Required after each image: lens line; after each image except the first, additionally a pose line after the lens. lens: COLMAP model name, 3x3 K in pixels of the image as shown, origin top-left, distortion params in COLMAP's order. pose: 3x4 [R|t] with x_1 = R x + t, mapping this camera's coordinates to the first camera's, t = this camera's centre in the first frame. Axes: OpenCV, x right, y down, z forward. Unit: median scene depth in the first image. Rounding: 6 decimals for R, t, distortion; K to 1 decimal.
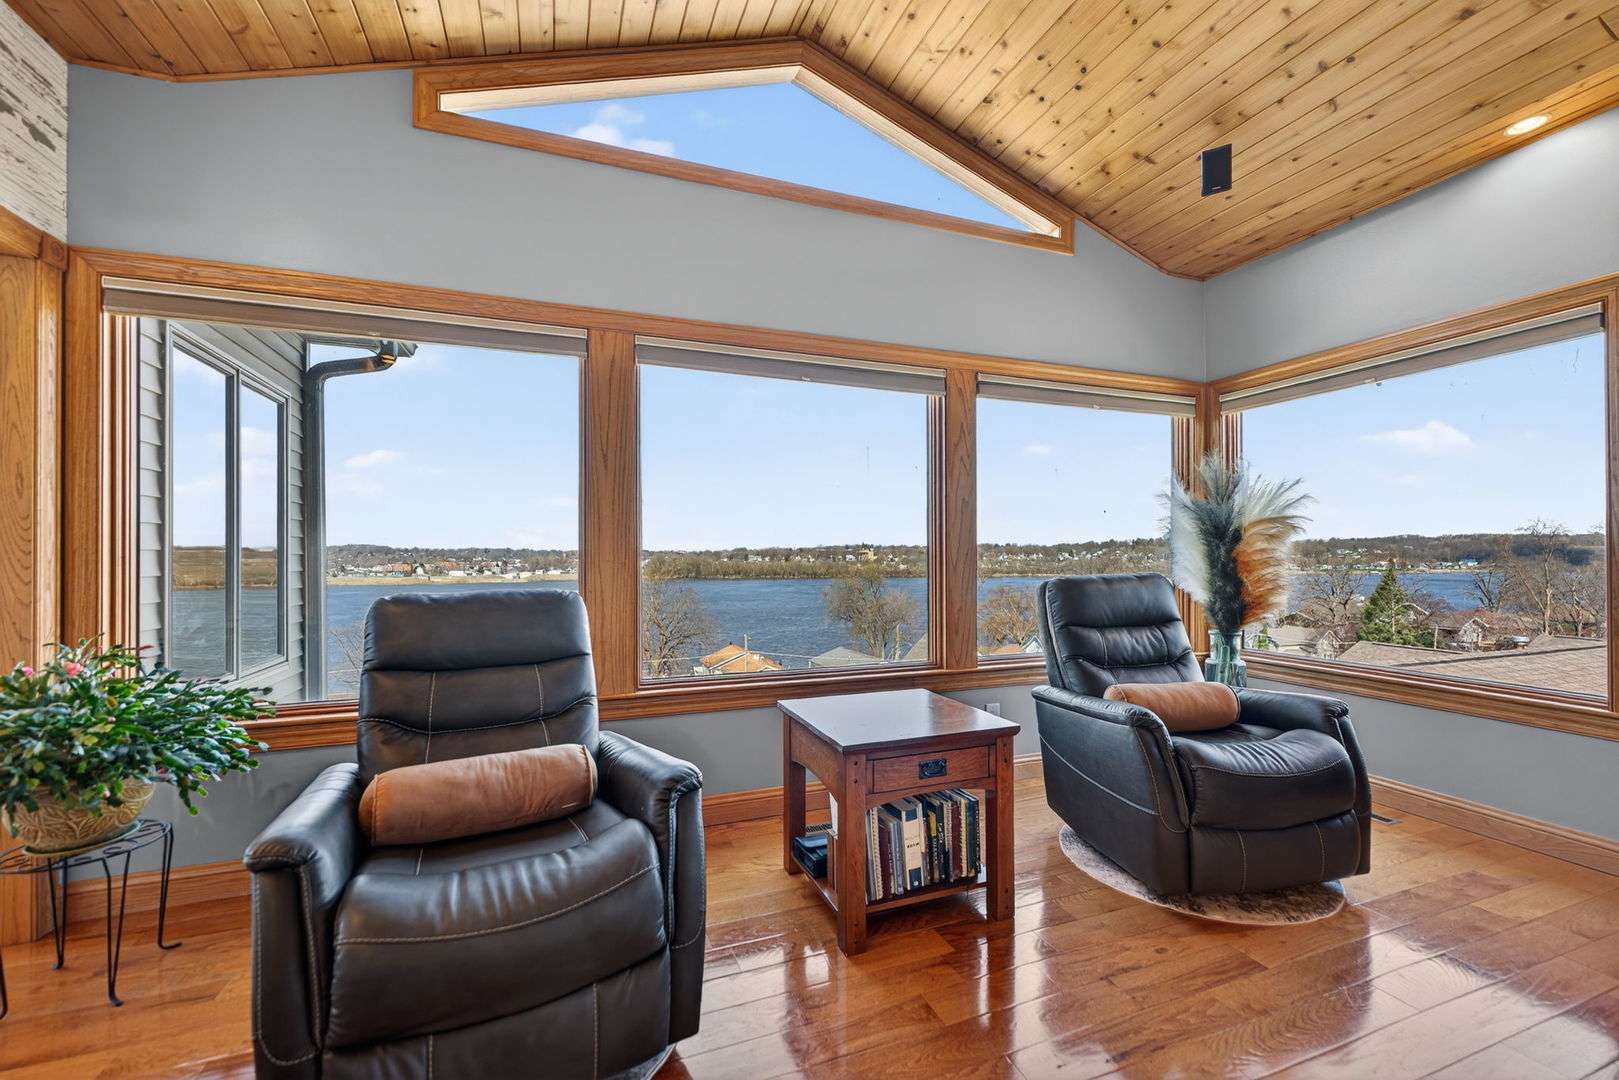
lens RADIAL K [[658.8, 0, 820.2], [0, 658.8, 553.5], [0, 0, 1]] dist [-0.010255, 0.000253]
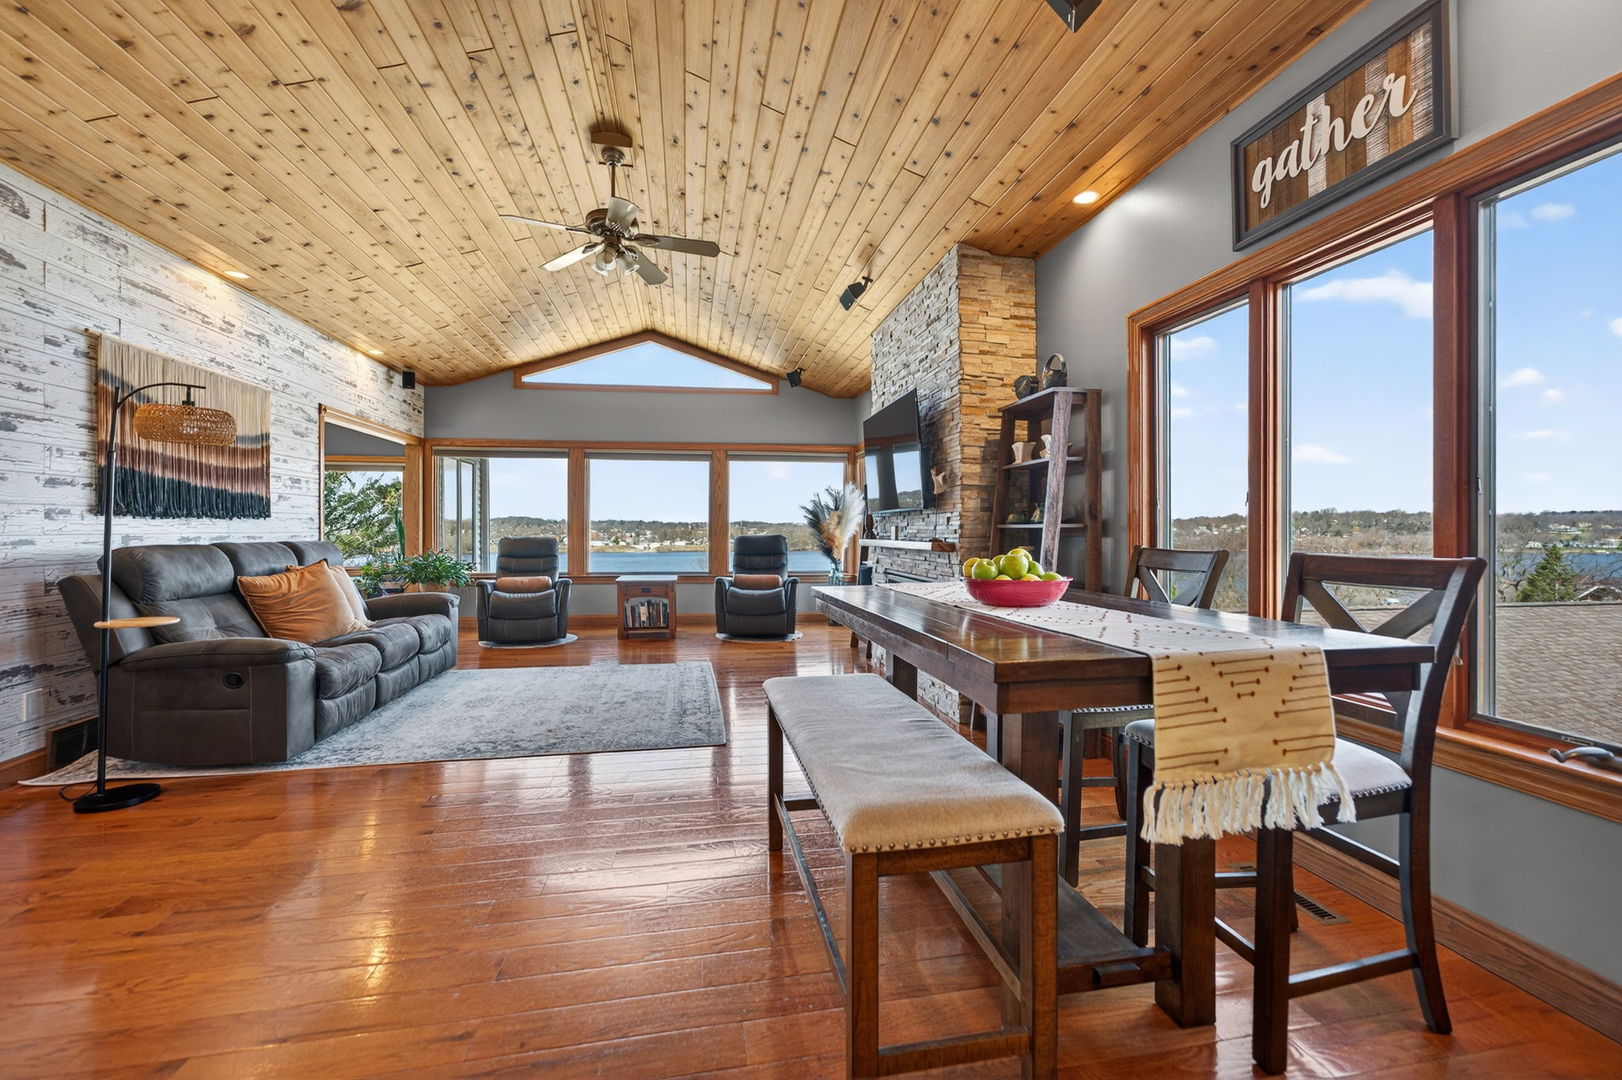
lens RADIAL K [[660.0, 0, 804.2], [0, 660.0, 523.4], [0, 0, 1]] dist [-0.010255, 0.000253]
pose [[0.980059, 0.003218, -0.198683, 1.009031], [-0.004068, 0.999984, -0.003869, -0.004571], [0.198668, 0.004600, 0.980056, -1.338251]]
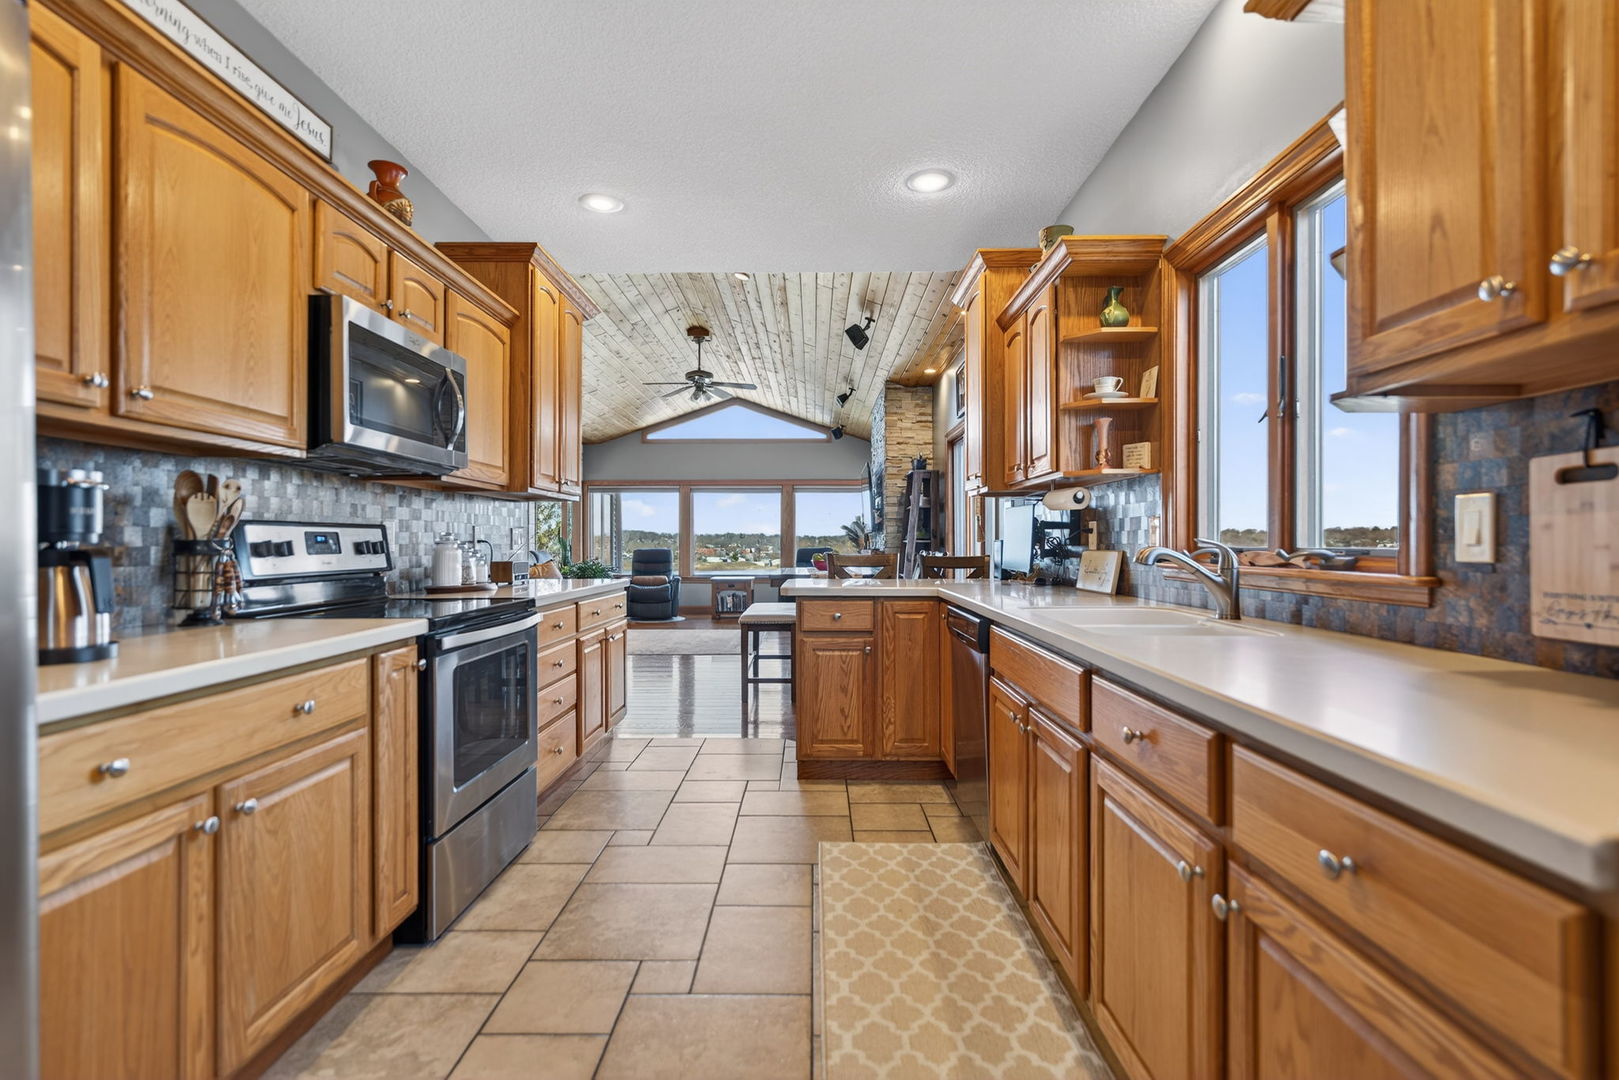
lens RADIAL K [[774.2, 0, 808.8], [0, 774.2, 541.0], [0, 0, 1]] dist [0.001648, -0.000050]
pose [[0.927765, 0.003811, -0.373145, 1.769269], [-0.003141, 0.999992, 0.002403, -0.010459], [0.373151, -0.001057, 0.927770, -2.556560]]
